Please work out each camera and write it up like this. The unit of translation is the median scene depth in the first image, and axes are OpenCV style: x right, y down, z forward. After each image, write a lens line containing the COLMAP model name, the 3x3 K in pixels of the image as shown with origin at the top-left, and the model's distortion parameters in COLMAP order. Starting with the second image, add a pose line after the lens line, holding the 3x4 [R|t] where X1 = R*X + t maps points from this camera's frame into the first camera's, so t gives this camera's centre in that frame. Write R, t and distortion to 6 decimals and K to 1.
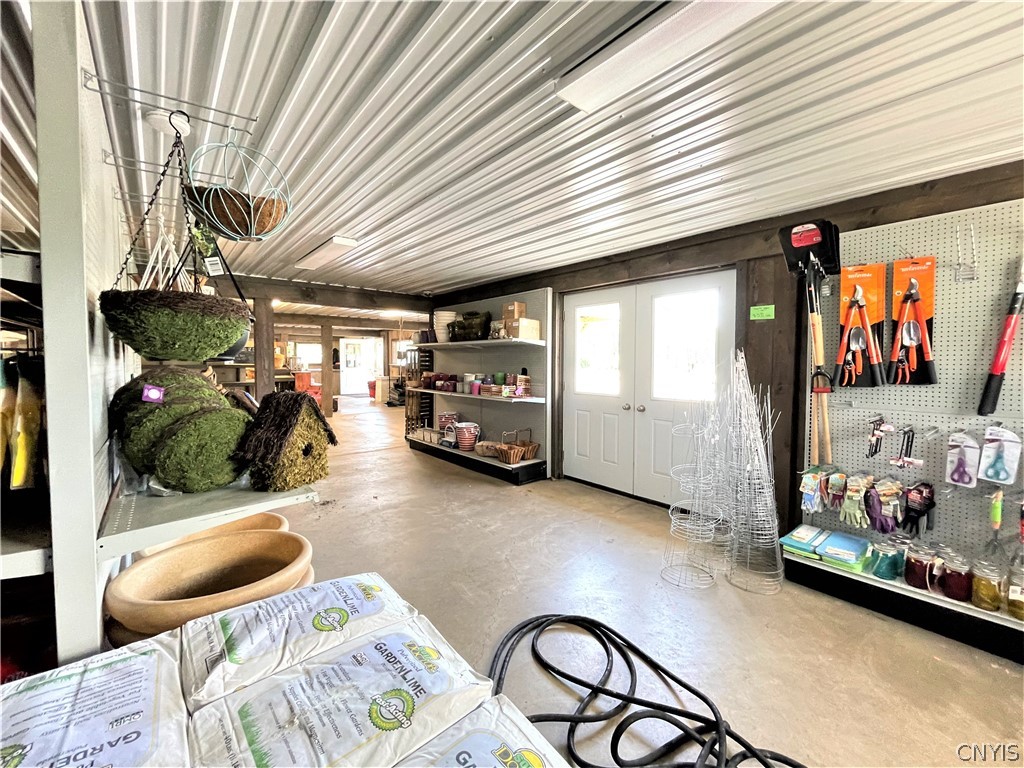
lens RADIAL K [[415.8, 0, 503.7], [0, 415.8, 381.8], [0, 0, 1]] dist [-0.005586, -0.000141]
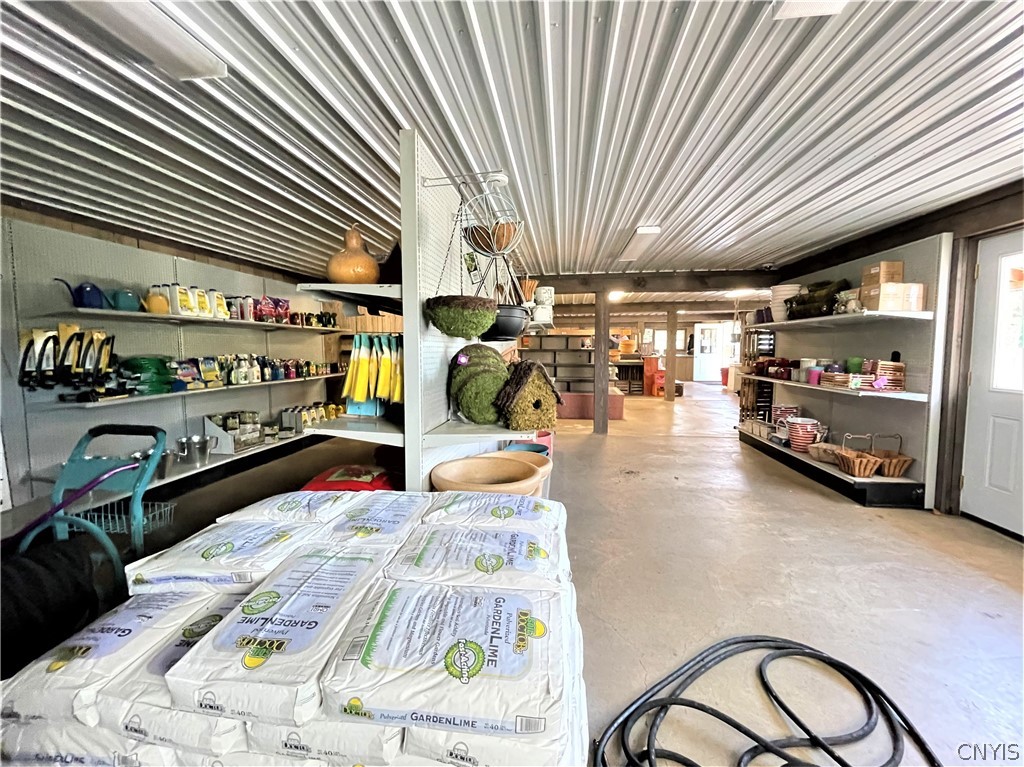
lens RADIAL K [[415.8, 0, 503.7], [0, 415.8, 381.3], [0, 0, 1]] dist [-0.005586, -0.000141]
pose [[0.675411, 0.056596, -0.735266, 0.127914], [-0.033937, 0.998380, 0.045674, 0.009376], [0.736660, -0.005896, 0.676238, 0.003454]]
